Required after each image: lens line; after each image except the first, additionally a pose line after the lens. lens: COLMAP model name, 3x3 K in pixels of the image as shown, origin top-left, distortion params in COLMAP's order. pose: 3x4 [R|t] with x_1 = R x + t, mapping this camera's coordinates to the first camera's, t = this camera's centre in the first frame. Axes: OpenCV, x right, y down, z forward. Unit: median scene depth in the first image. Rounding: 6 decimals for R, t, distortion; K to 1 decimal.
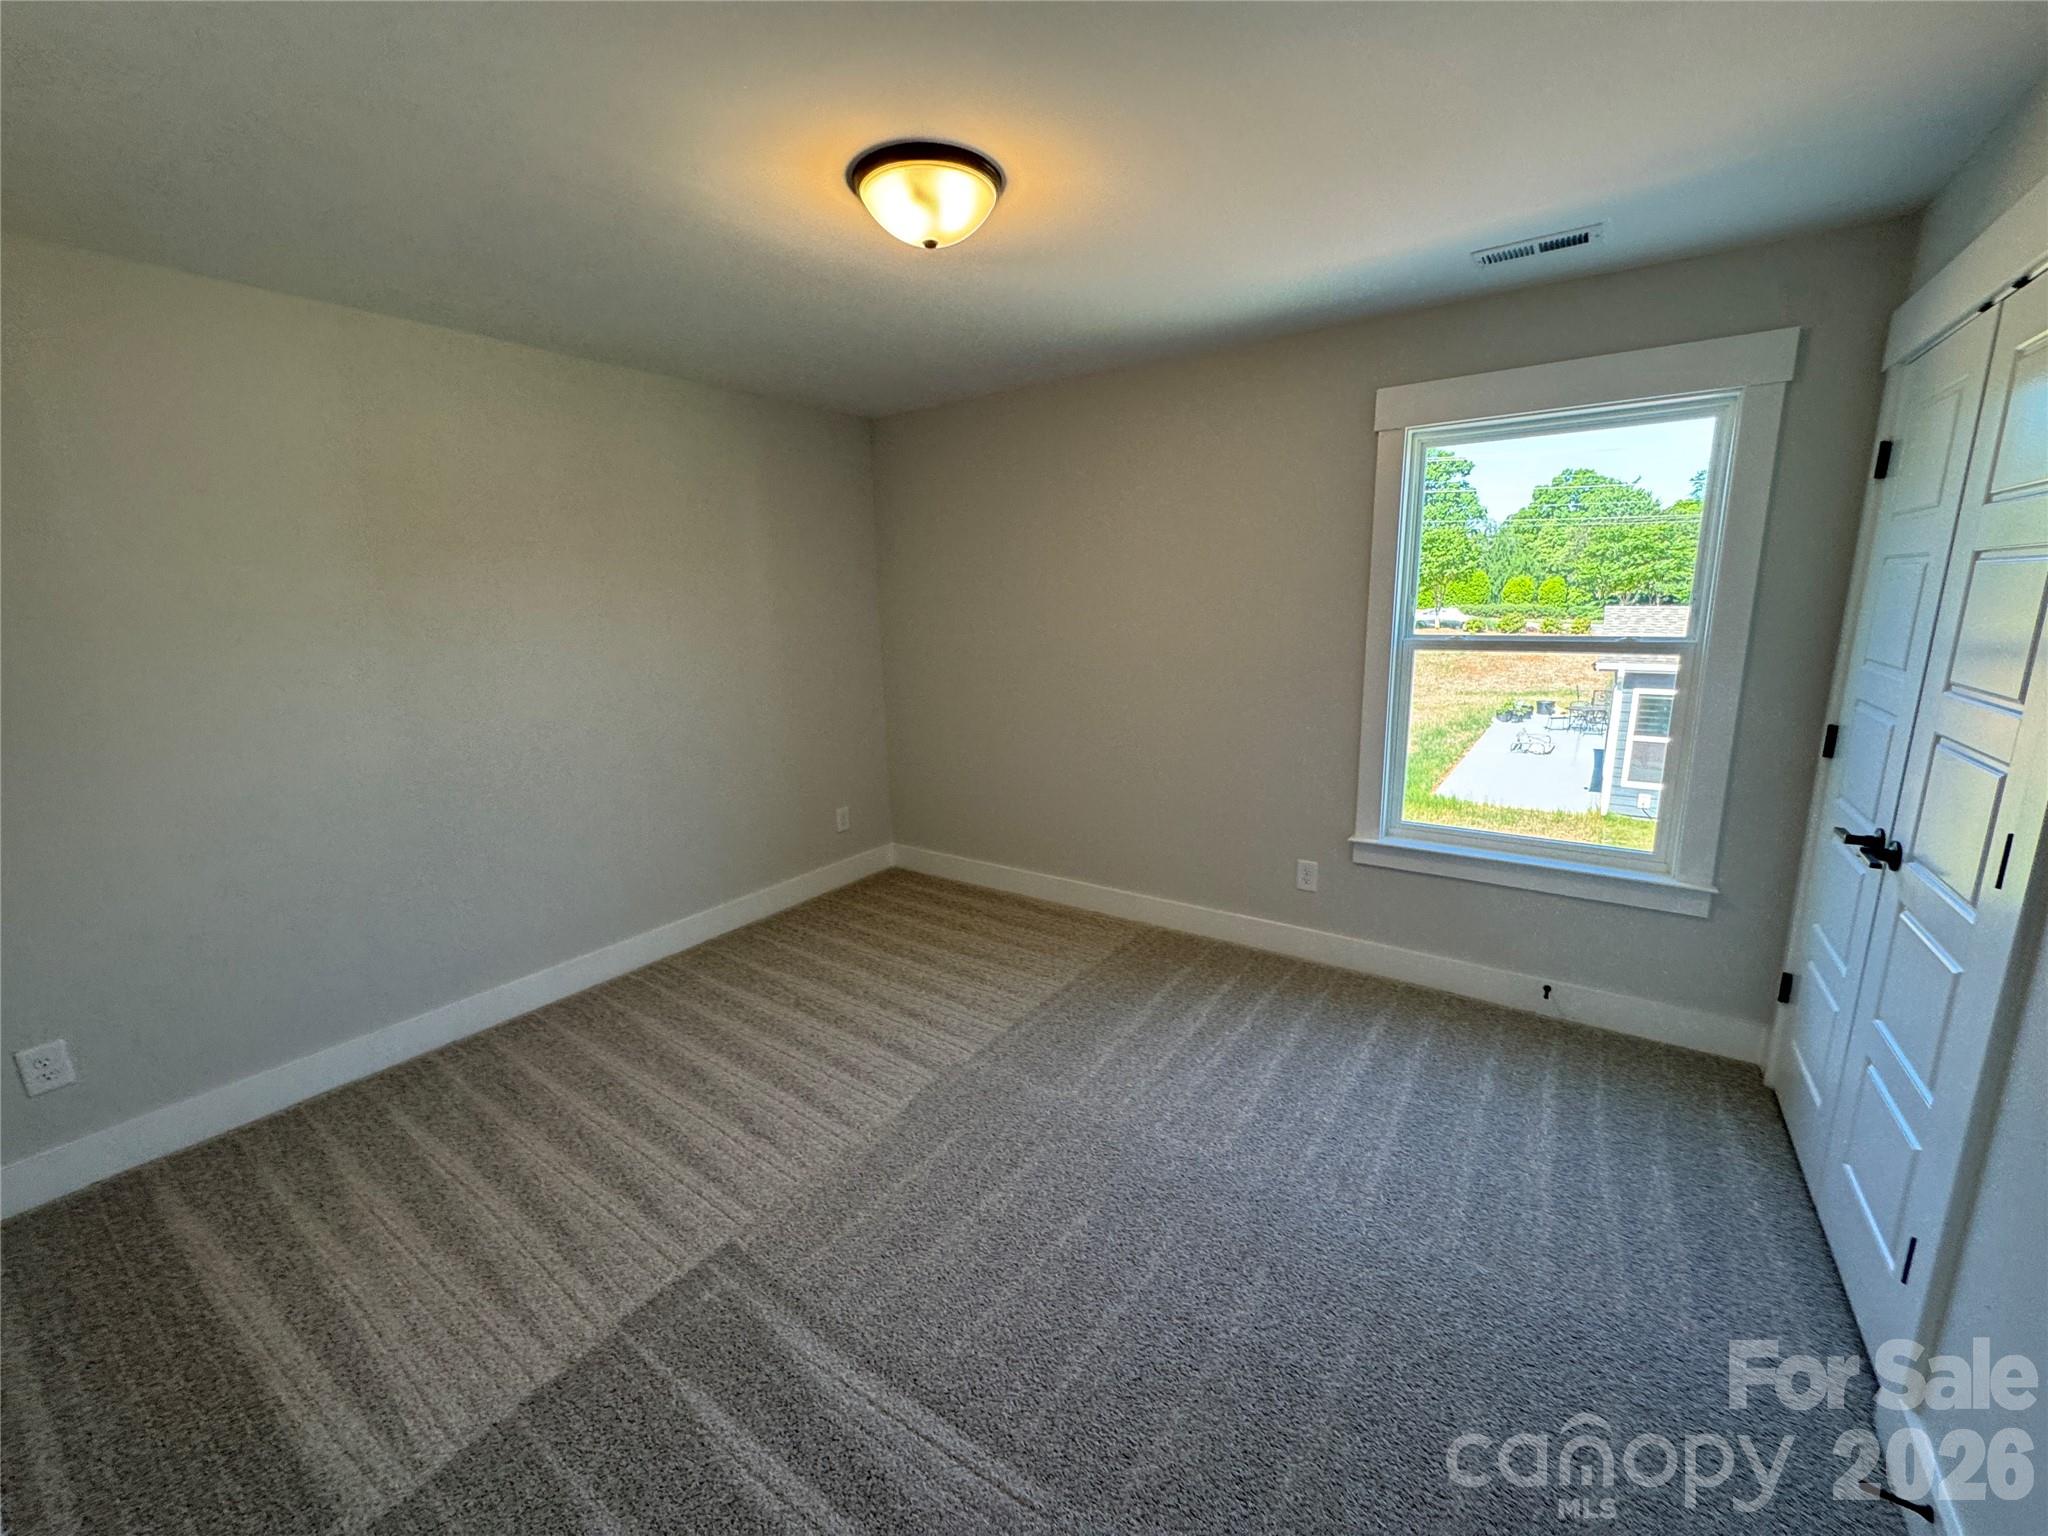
lens RADIAL K [[828.1, 0, 1052.1], [0, 828.1, 768.2], [0, 0, 1]] dist [0.017754, 0.000126]
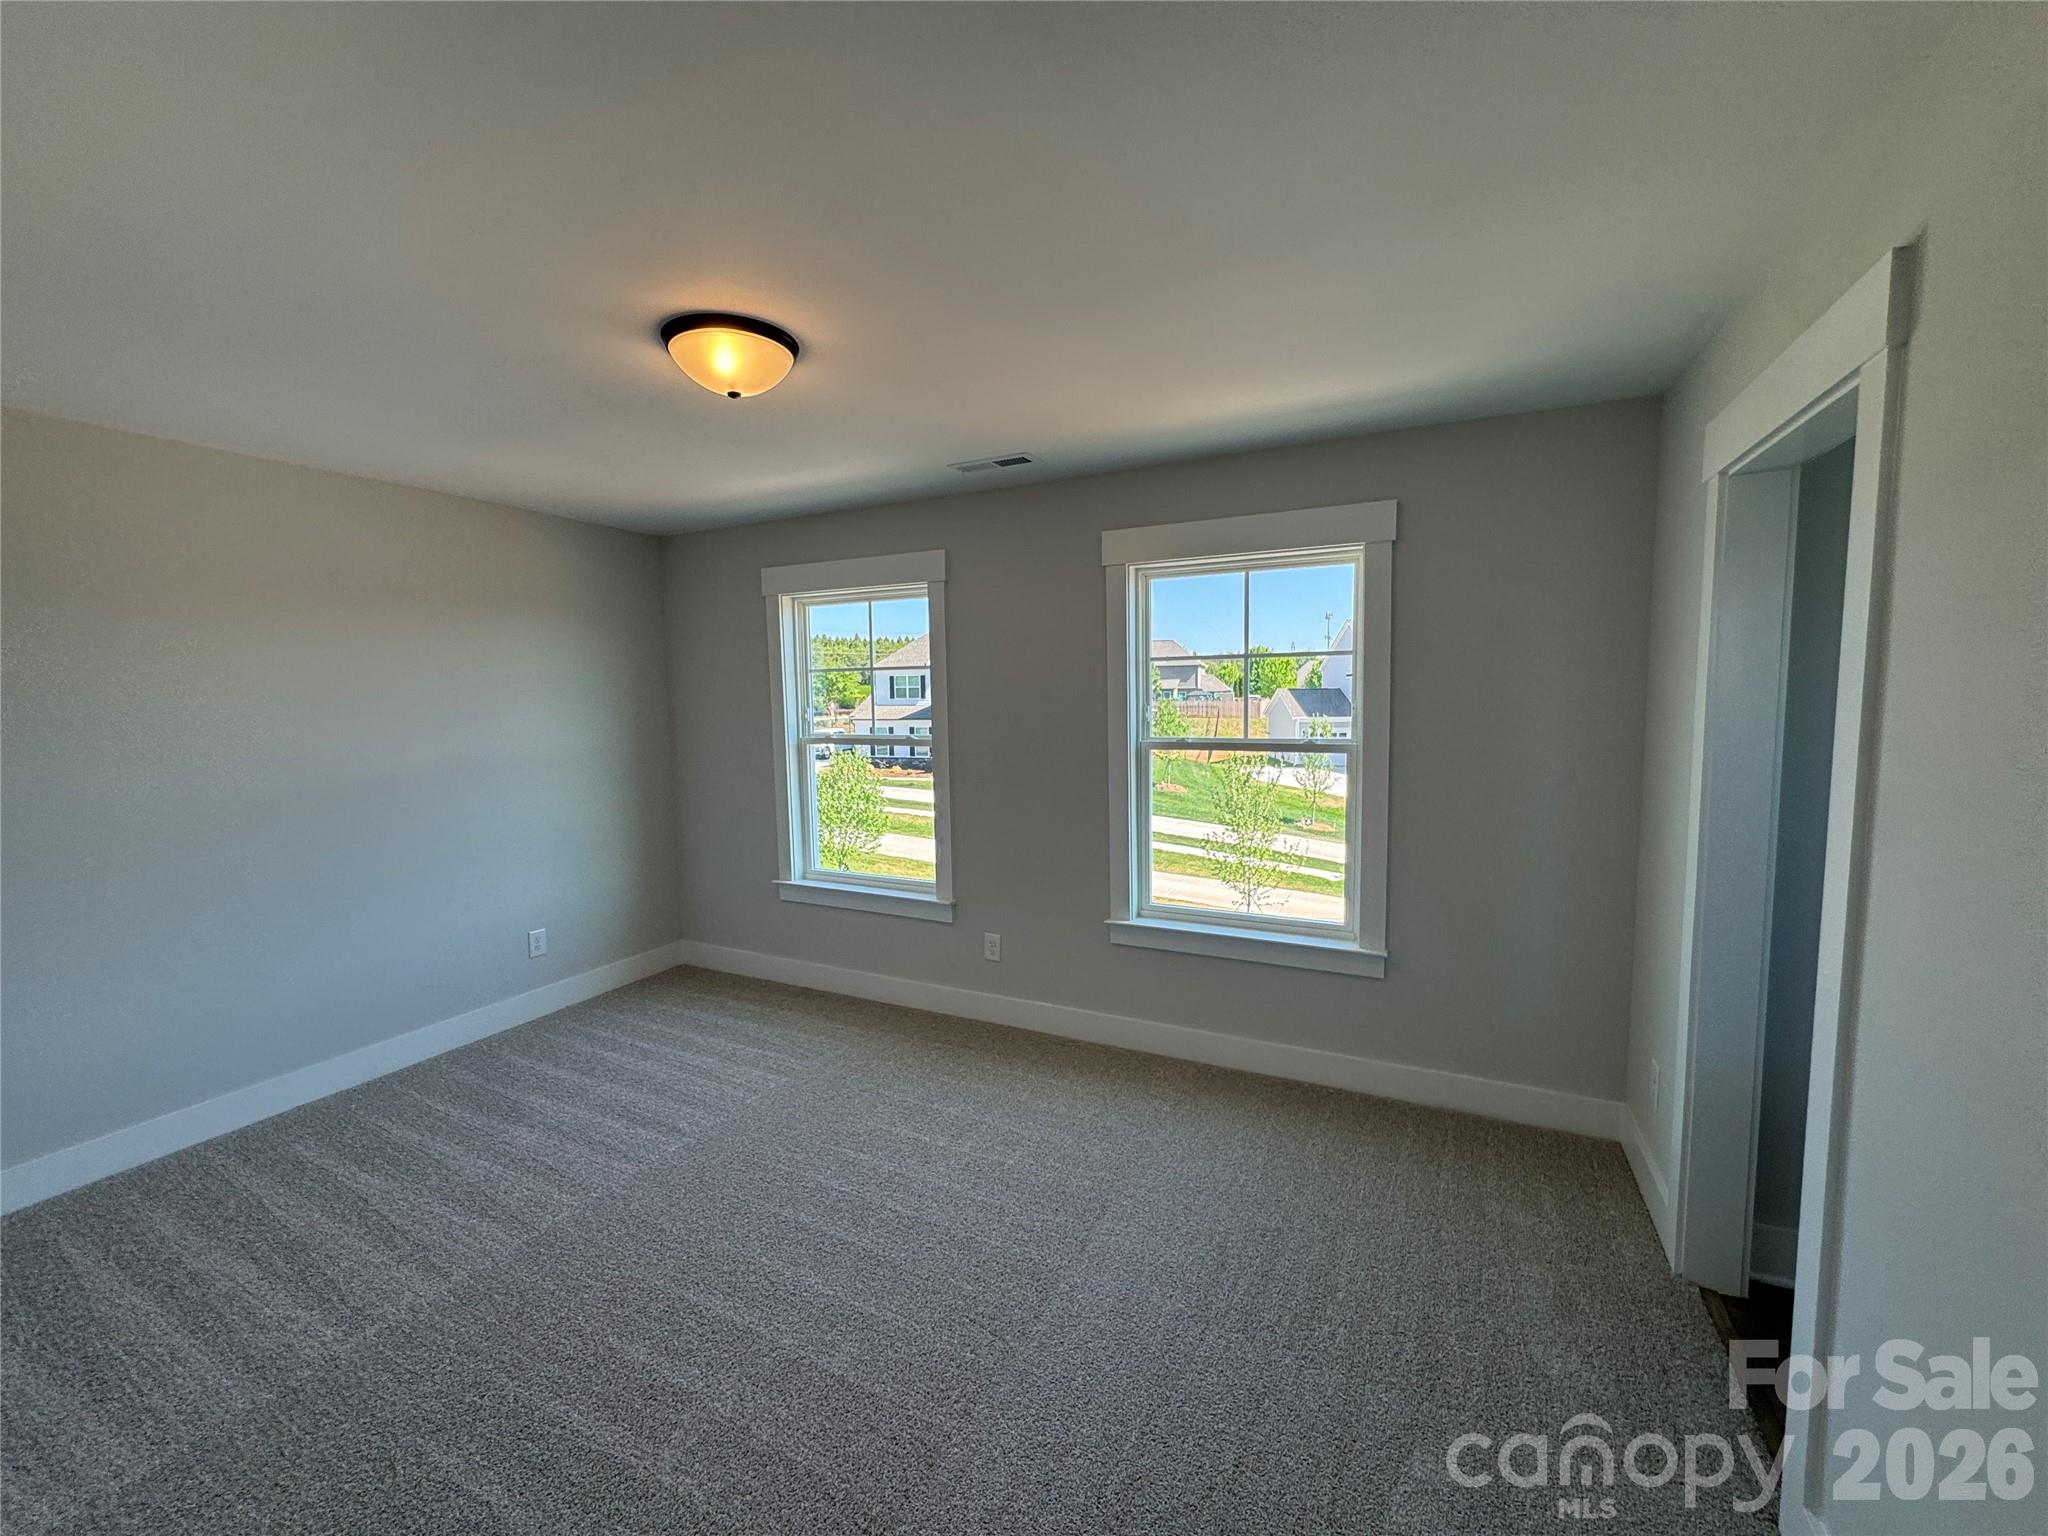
lens RADIAL K [[817.3, 0, 1019.1], [0, 817.3, 765.3], [0, 0, 1]] dist [-0.004022, 0.000838]
pose [[0.992080, -0.008453, 0.125320, 0.112142], [0.024319, 0.991779, -0.125627, 0.013465], [-0.123228, 0.127680, 0.984130, -0.072629]]
